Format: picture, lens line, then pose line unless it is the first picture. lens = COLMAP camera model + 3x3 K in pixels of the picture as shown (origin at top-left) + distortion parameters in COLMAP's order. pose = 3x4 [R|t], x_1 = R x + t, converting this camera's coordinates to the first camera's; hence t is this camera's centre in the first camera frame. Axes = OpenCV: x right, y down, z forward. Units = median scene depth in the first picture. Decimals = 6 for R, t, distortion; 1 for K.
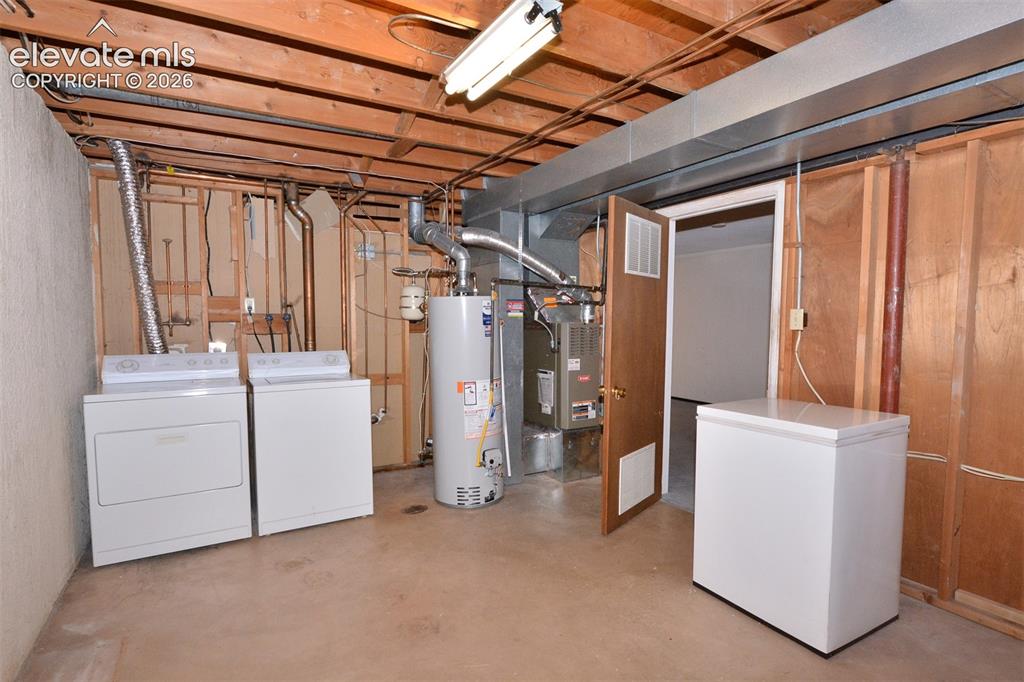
lens RADIAL K [[527.6, 0, 511.0], [0, 527.6, 344.9], [0, 0, 1]] dist [0.000628, -0.000027]
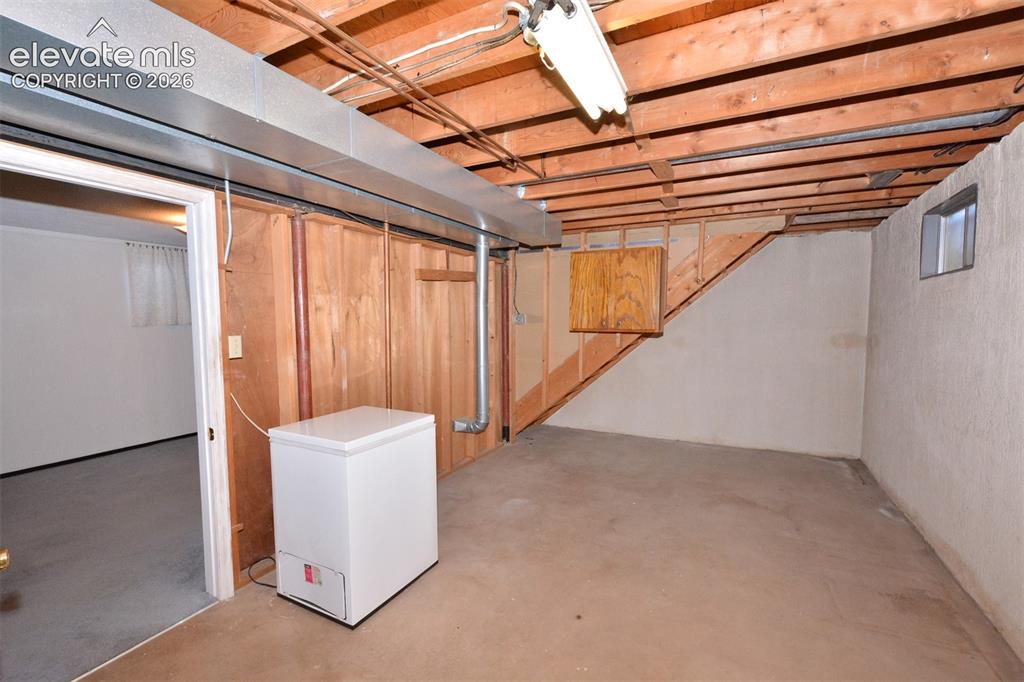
lens RADIAL K [[446.5, 0, 509.2], [0, 446.5, 346.7], [0, 0, 1]] dist [0.000784, -0.002716]
pose [[-0.540299, -0.049087, 0.840040, -0.405496], [0.052954, 0.994335, 0.092163, -0.097980], [-0.839805, 0.094279, -0.534638, 1.034411]]
